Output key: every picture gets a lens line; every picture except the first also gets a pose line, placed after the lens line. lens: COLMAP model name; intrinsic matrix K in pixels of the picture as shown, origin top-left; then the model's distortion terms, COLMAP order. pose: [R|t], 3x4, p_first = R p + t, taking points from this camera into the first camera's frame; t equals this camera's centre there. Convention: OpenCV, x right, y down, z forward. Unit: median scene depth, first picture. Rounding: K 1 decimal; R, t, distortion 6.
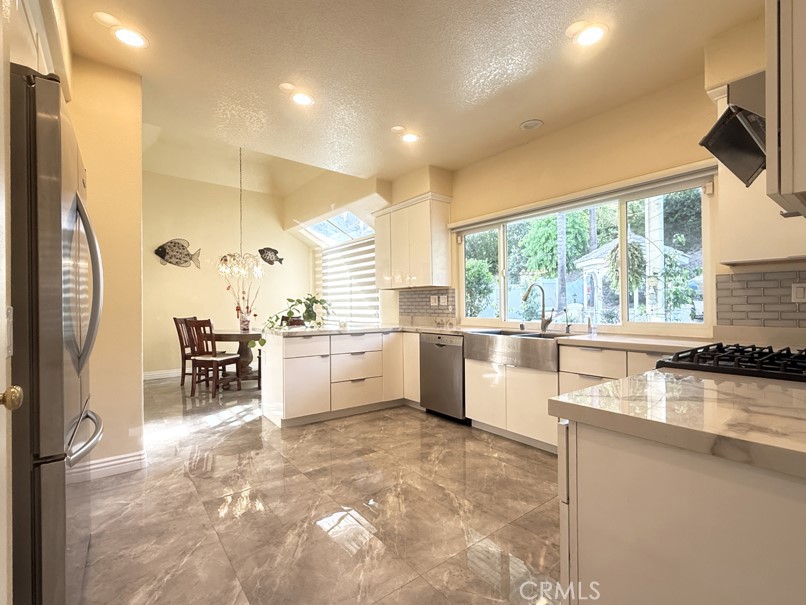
lens RADIAL K [[374.7, 0, 397.5], [0, 374.7, 306.4], [0, 0, 1]] dist [0.000247, 0.000136]
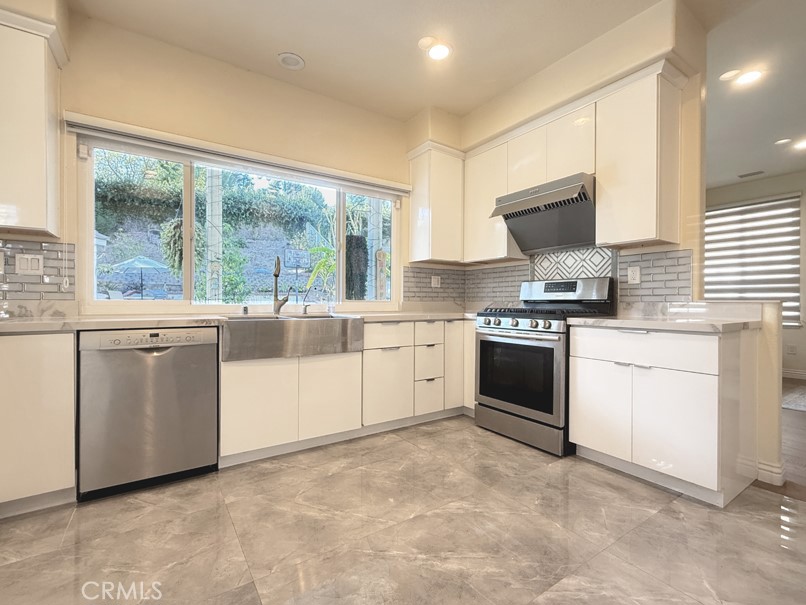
lens RADIAL K [[374.7, 0, 405.1], [0, 374.7, 302.3], [0, 0, 1]] dist [0.000247, 0.000136]
pose [[0.053648, -0.000861, 0.998560, -0.411063], [-0.004504, 0.999989, 0.001104, 0.037107], [-0.998550, -0.004557, 0.053643, 0.647917]]
